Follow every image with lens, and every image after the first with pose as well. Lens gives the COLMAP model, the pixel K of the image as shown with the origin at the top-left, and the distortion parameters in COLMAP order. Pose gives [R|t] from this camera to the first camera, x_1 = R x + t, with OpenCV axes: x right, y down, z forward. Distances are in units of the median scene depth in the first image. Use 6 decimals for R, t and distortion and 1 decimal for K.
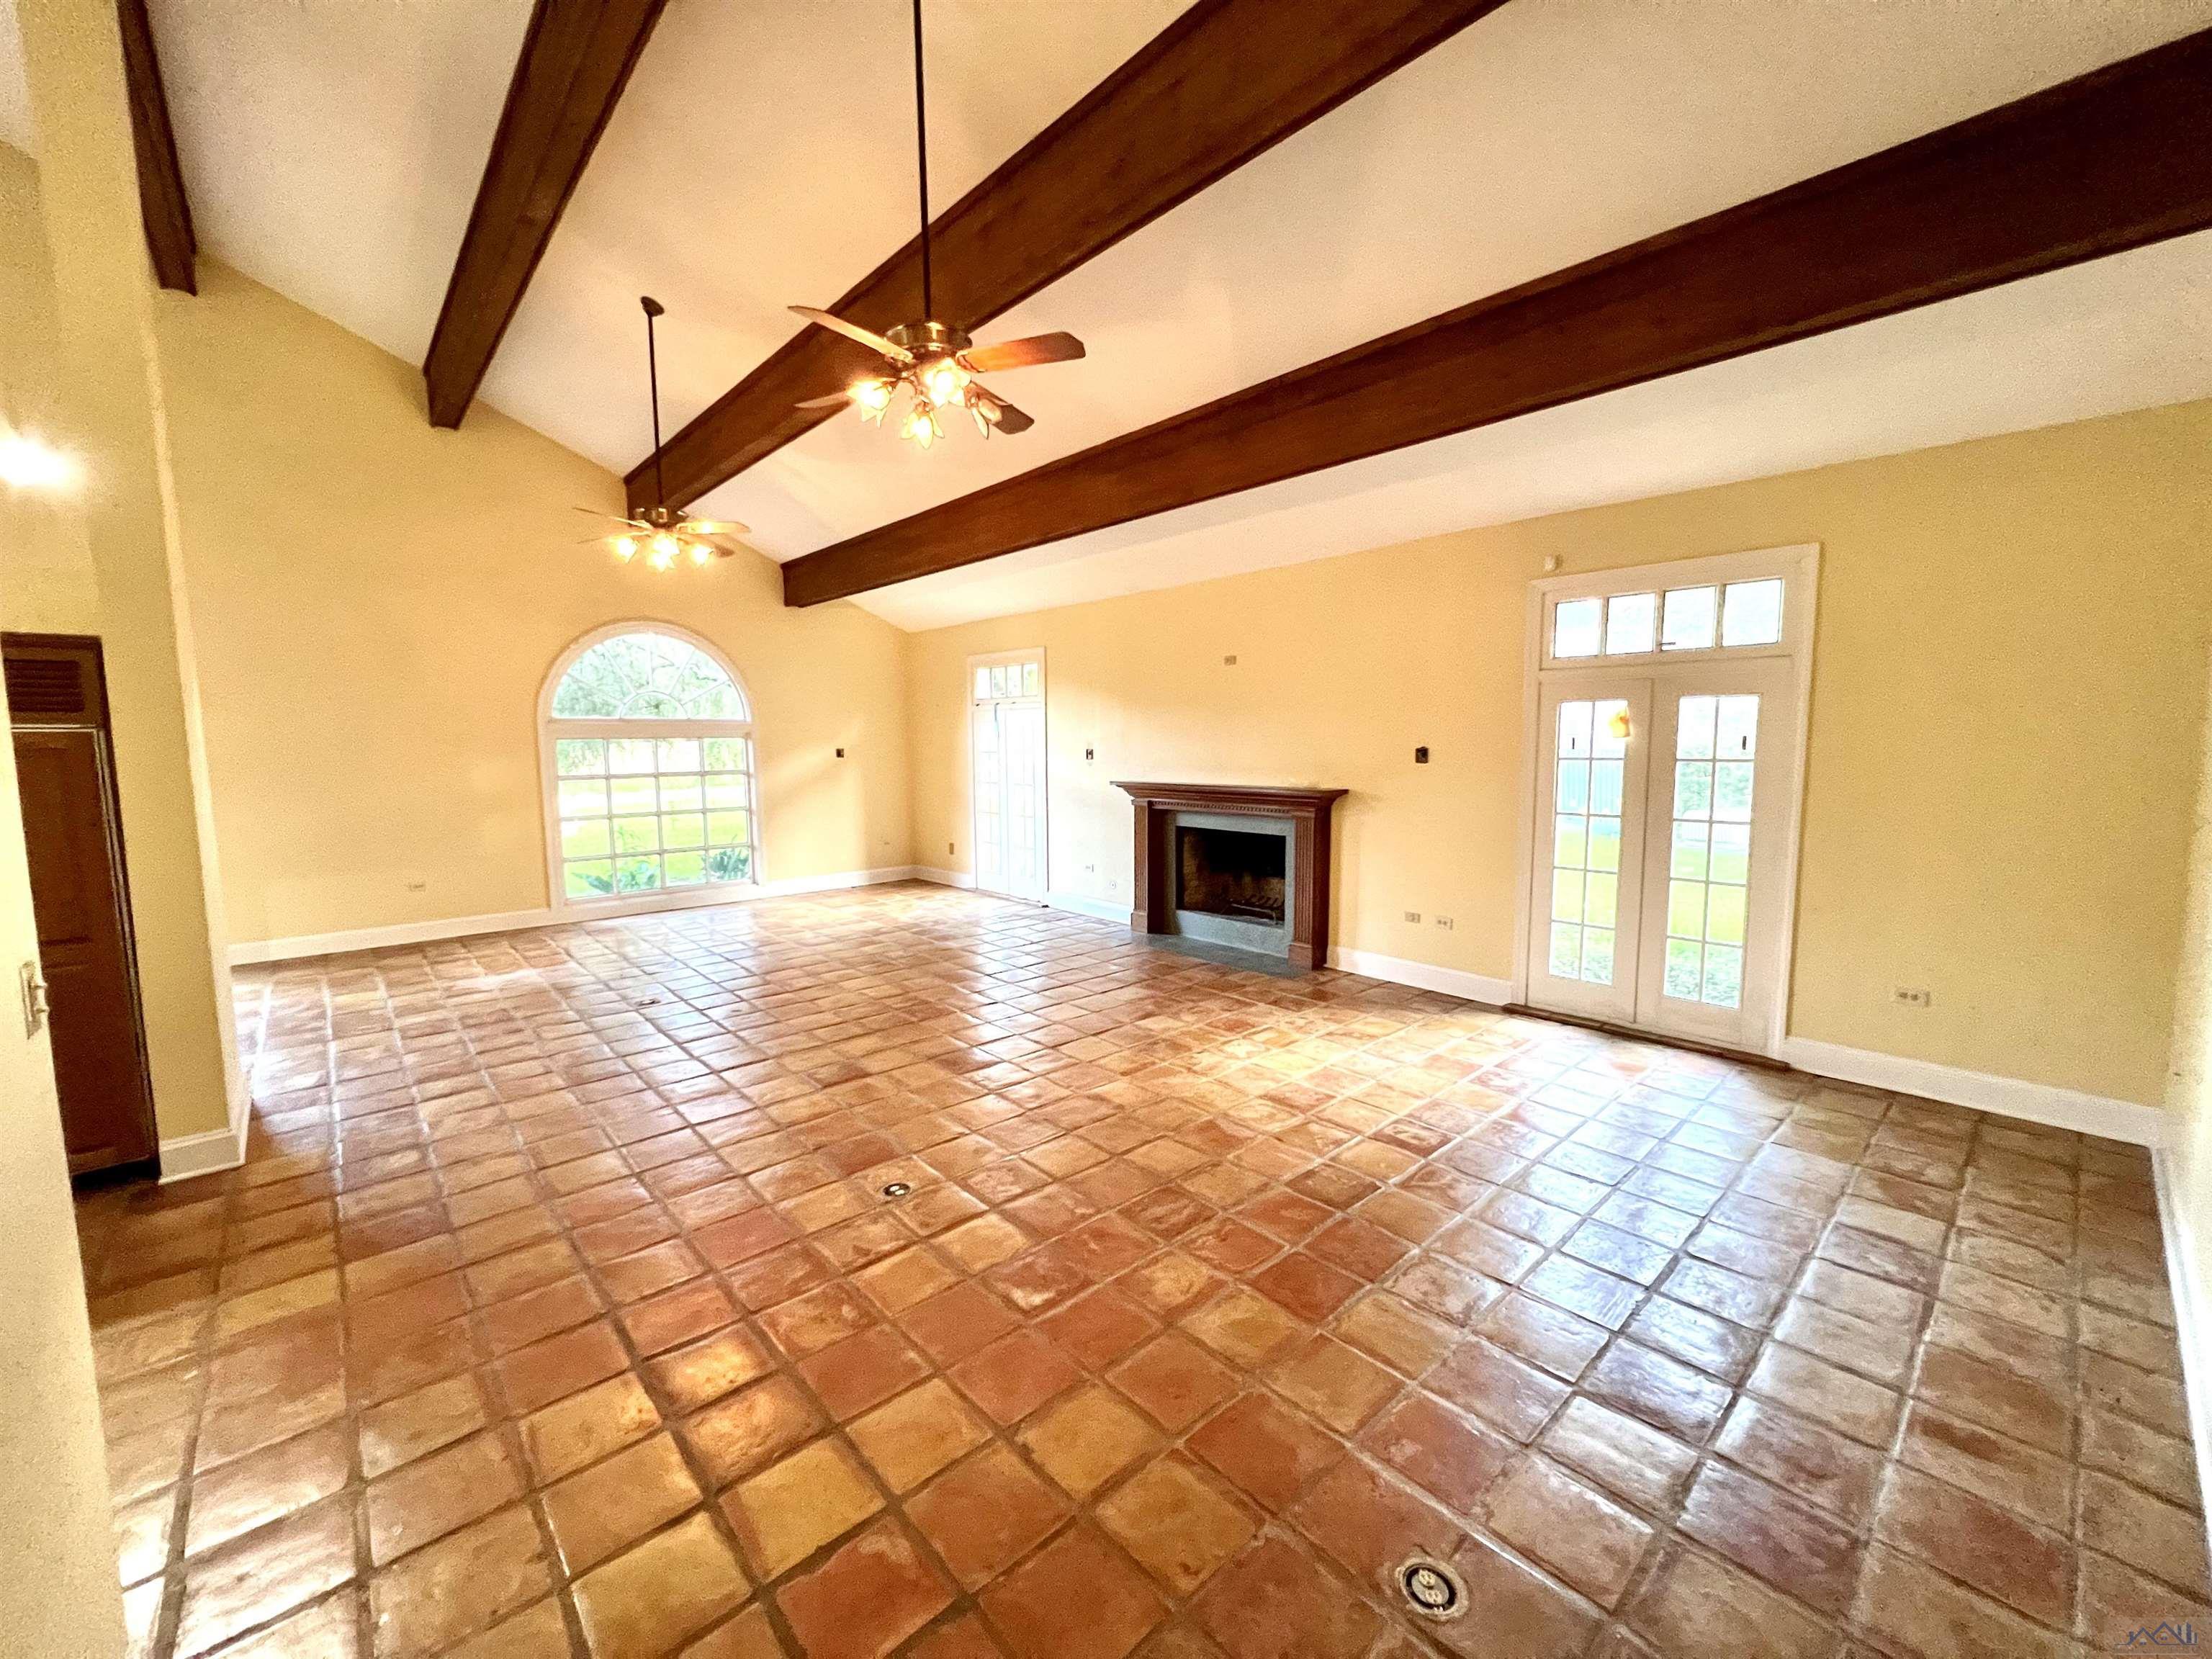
lens RADIAL K [[883.6, 0, 1106.0], [0, 883.6, 829.5], [0, 0, 1]] dist [-0.005687, 0.000136]
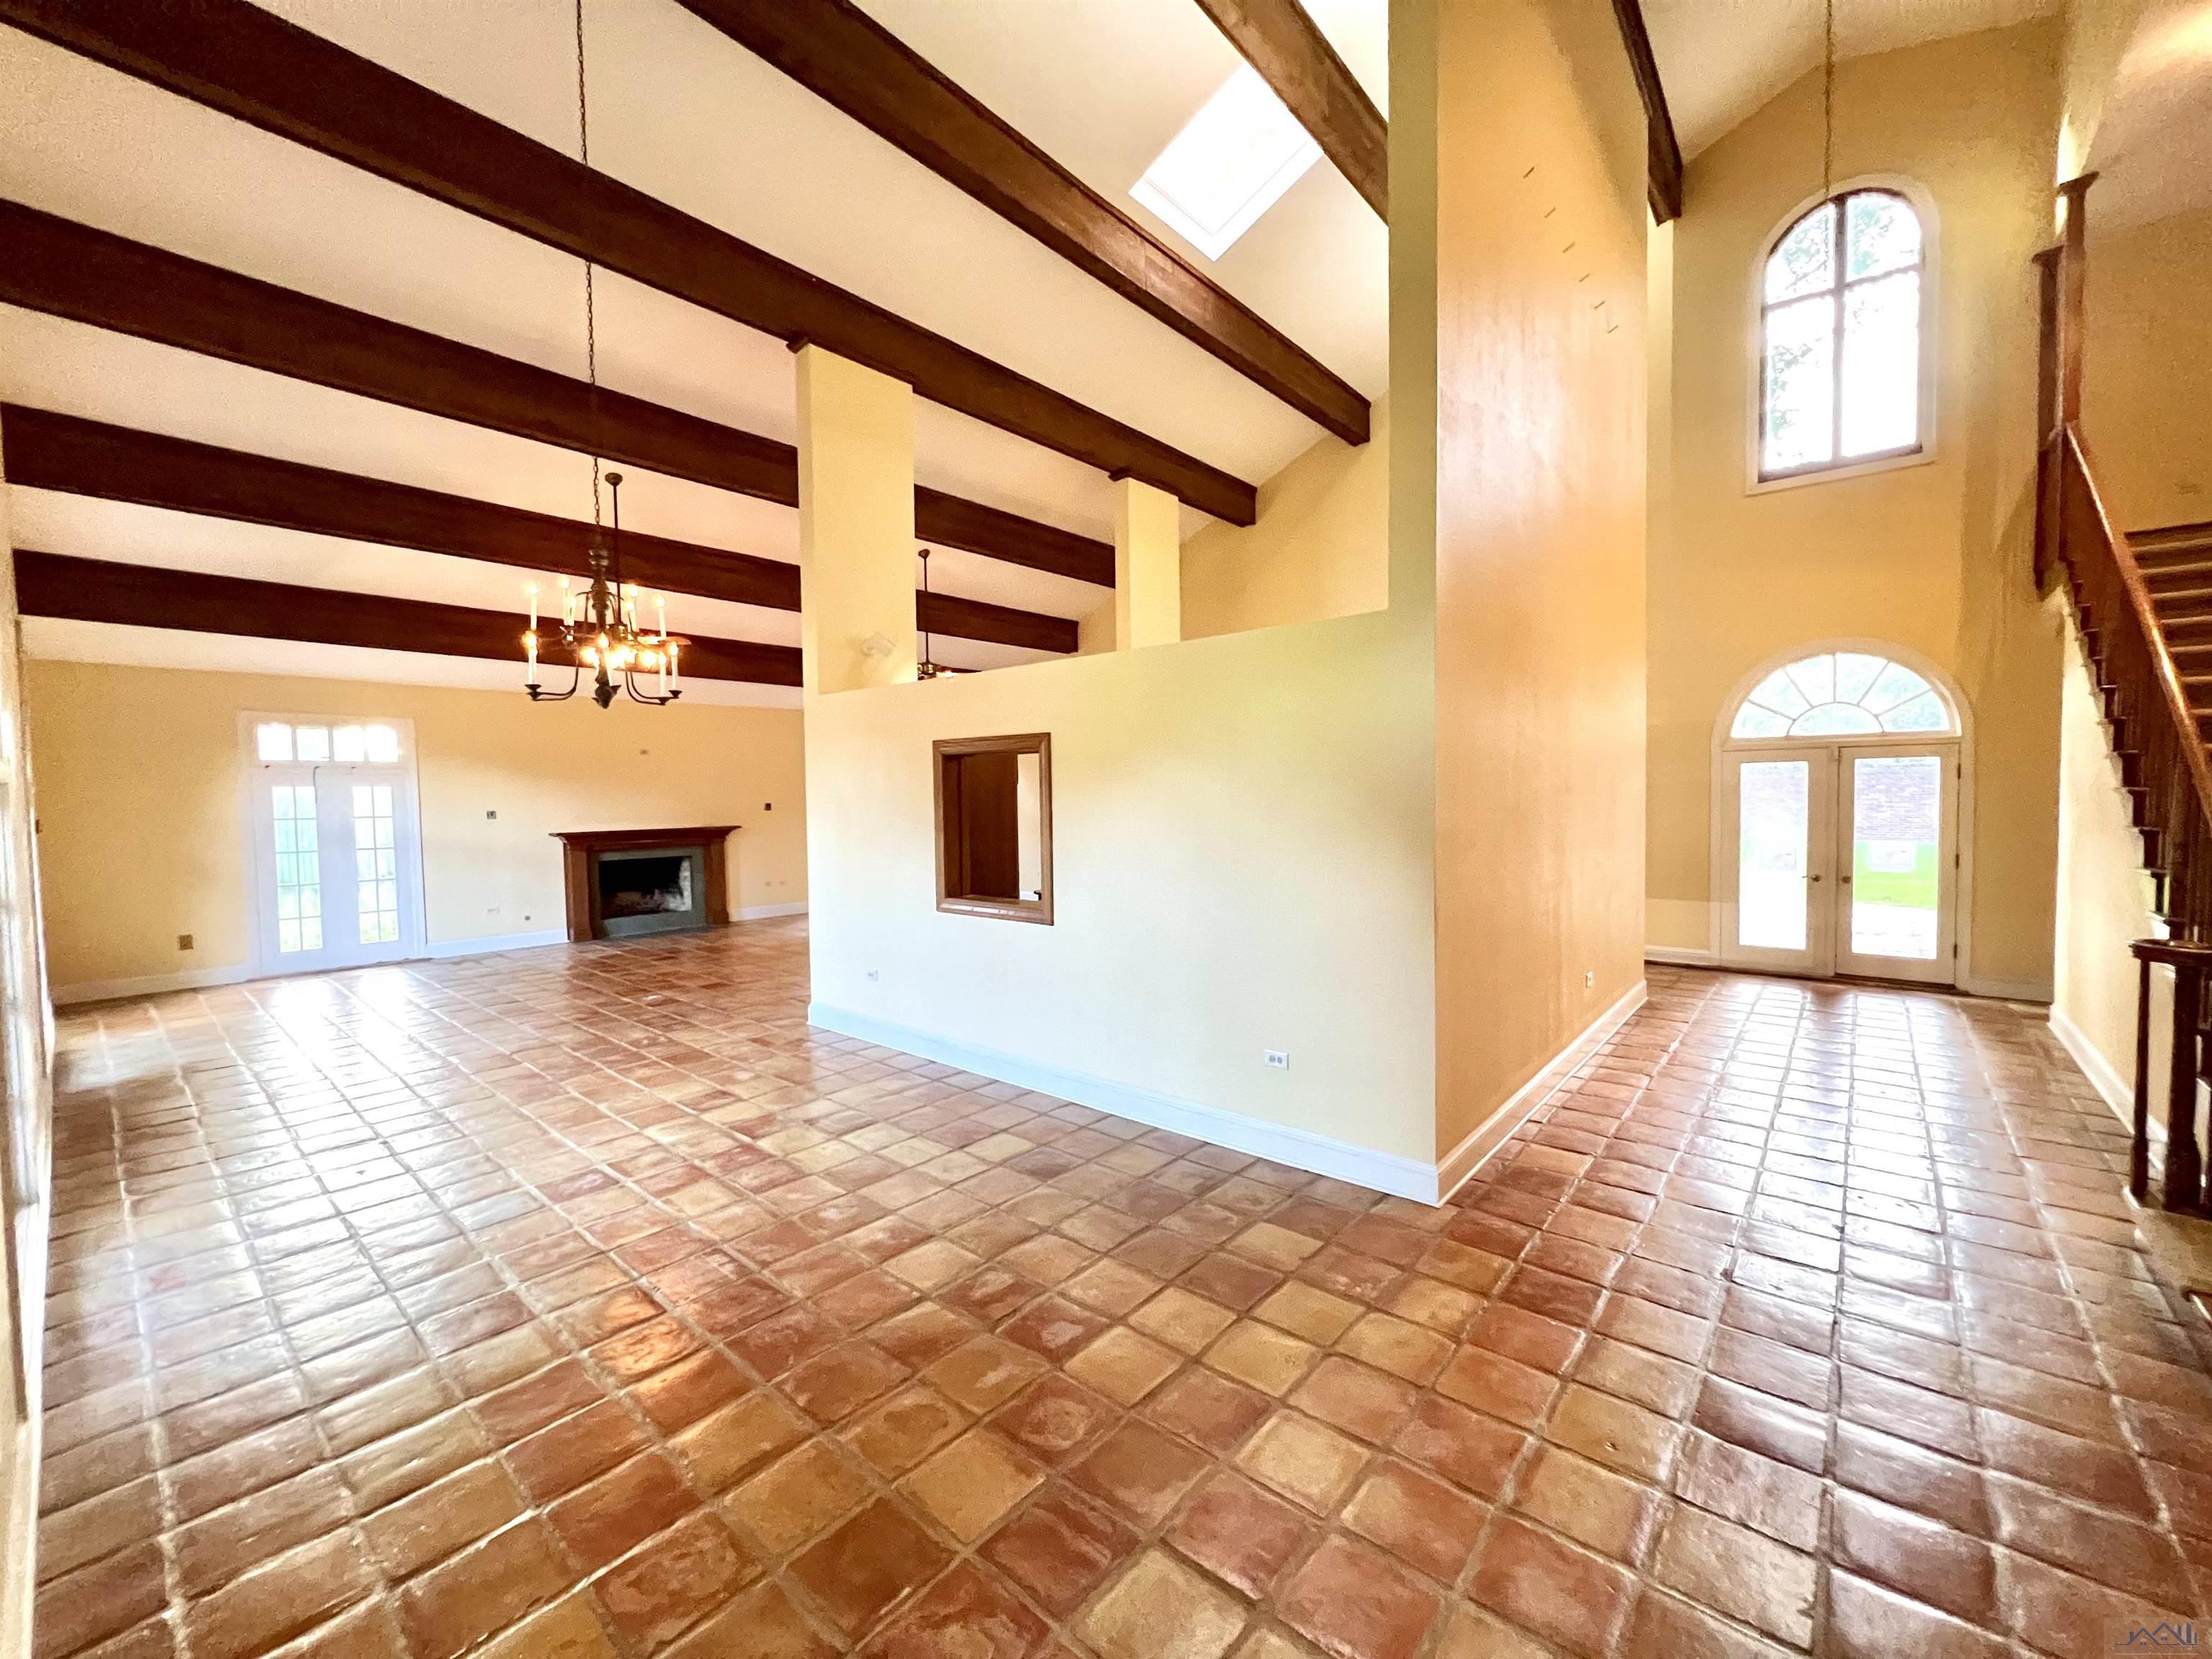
lens RADIAL K [[889.0, 0, 1096.3], [0, 889.0, 832.8], [0, 0, 1]] dist [0.001431, 0.000162]
pose [[-0.125663, -0.022364, 0.991821, -1.467825], [0.128895, 0.990904, 0.038674, -0.001968], [-0.983664, 0.132701, -0.121637, 0.377429]]
